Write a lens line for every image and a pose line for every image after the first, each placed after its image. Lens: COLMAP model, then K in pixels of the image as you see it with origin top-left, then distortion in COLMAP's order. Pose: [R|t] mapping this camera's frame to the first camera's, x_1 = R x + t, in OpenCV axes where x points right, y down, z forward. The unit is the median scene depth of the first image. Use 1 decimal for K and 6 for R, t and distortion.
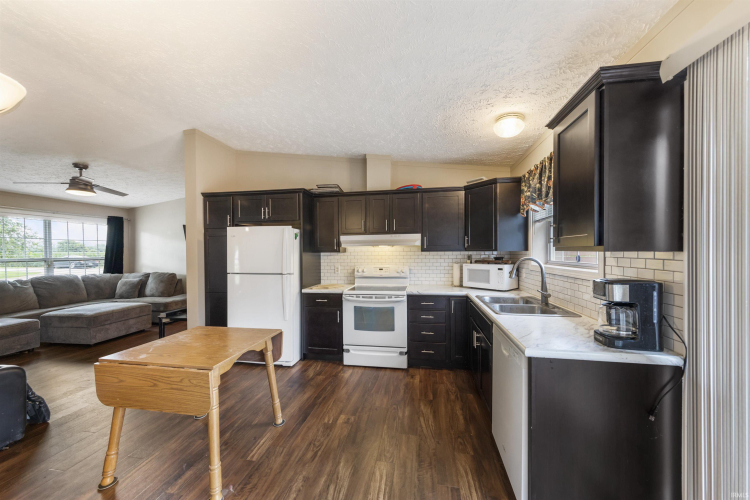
lens RADIAL K [[270.5, 0, 377.5], [0, 270.5, 252.5], [0, 0, 1]] dist [0.001099, -0.000066]
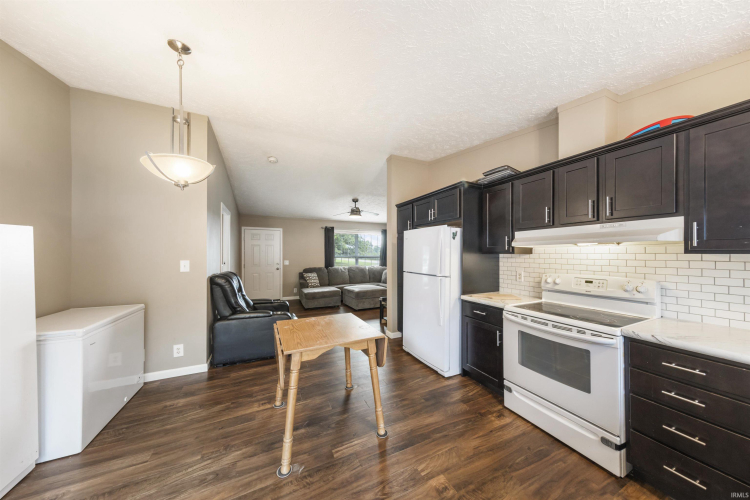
lens RADIAL K [[237.7, 0, 375.1], [0, 237.7, 252.5], [0, 0, 1]] dist [0.000740, 0.000151]
pose [[0.574826, 0.002663, -0.818271, 0.191896], [-0.003600, 0.999993, 0.000725, -0.003659], [0.818268, 0.002529, 0.574832, 0.314998]]
